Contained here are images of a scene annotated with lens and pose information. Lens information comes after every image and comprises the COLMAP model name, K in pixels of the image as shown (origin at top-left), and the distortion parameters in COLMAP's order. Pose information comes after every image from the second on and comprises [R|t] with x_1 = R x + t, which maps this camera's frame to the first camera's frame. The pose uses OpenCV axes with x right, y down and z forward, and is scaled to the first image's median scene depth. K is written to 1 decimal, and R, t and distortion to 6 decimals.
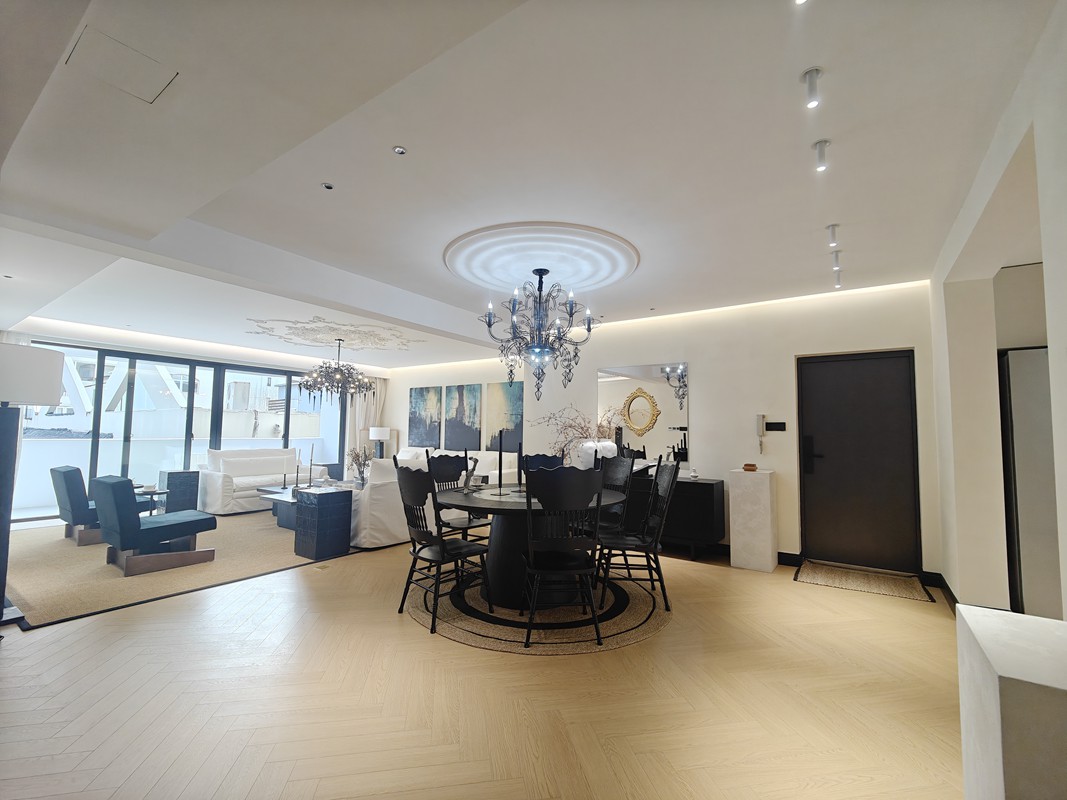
lens RADIAL K [[466.0, 0, 535.3], [0, 466.0, 400.7], [0, 0, 1]] dist [0.002293, -0.000233]
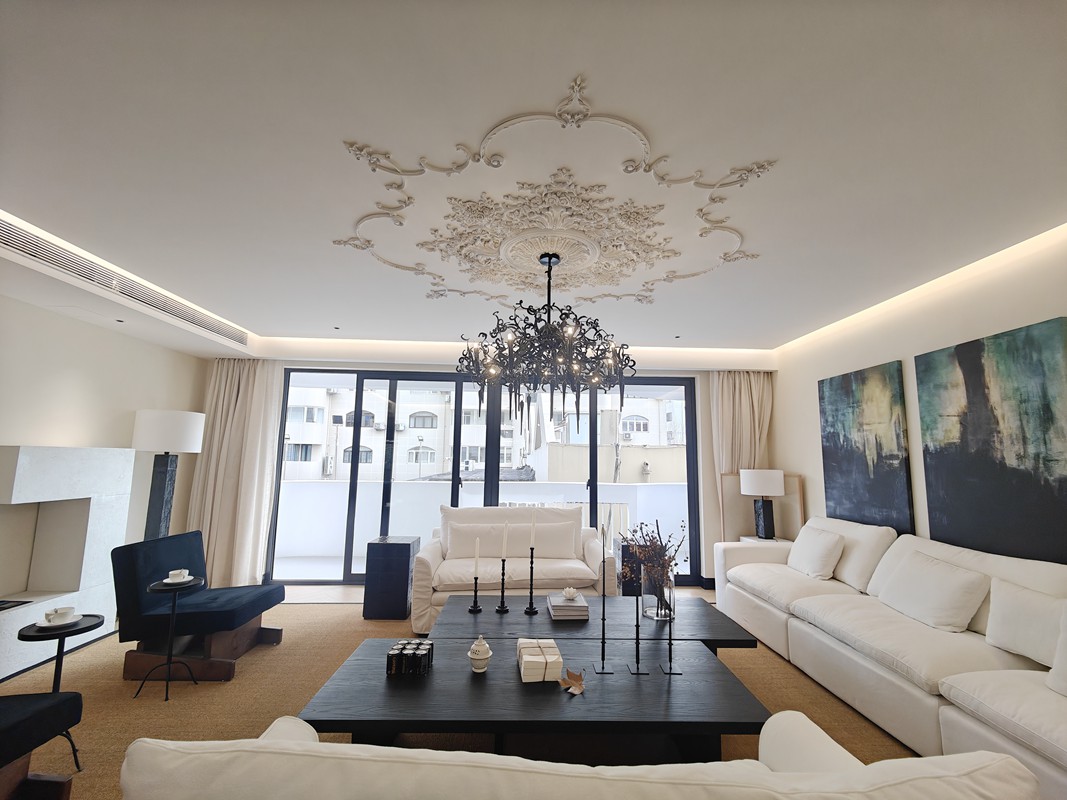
lens RADIAL K [[466.0, 0, 537.6], [0, 466.0, 400.1], [0, 0, 1]] dist [0.002293, -0.000233]
pose [[0.604595, -0.109406, -0.788983, -0.085554], [0.046589, 0.993684, -0.102091, 0.024771], [0.795169, 0.024966, 0.605874, 0.541496]]
